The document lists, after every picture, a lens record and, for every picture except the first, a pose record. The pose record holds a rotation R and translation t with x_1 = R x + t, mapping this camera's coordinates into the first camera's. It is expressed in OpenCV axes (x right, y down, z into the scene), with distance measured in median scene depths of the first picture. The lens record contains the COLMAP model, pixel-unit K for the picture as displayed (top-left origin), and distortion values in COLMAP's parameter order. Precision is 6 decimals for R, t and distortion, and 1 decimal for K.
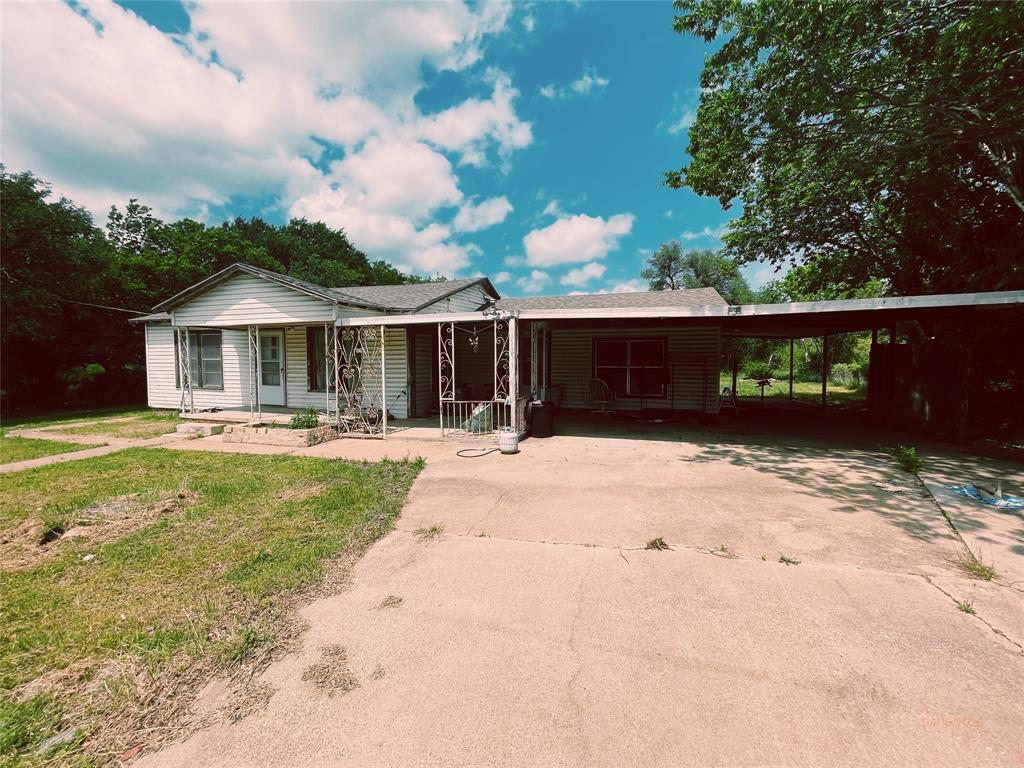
lens RADIAL K [[415.6, 0, 509.5], [0, 415.6, 381.8], [0, 0, 1]] dist [0.000608, -0.000377]
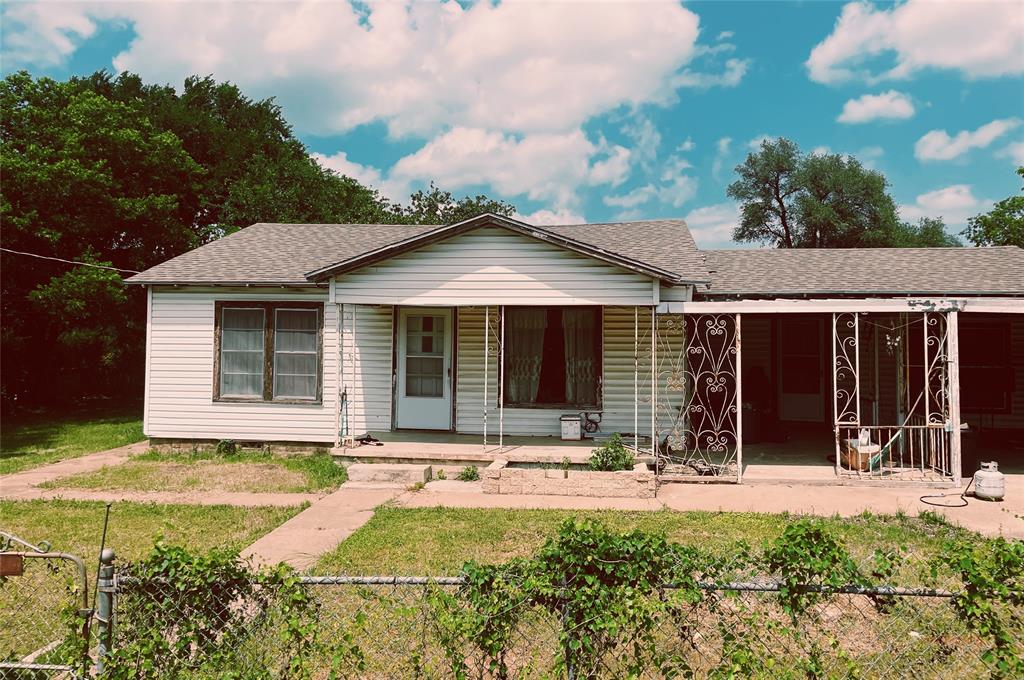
lens RADIAL K [[771.5, 0, 512.7], [0, 771.5, 310.4], [0, 0, 1]] dist [0.081097, -0.001563]
pose [[0.984704, 0.009361, 0.173981, -0.774361], [0.002420, 0.997725, -0.067377, -0.049289], [-0.174216, 0.066768, 0.982441, -0.170041]]
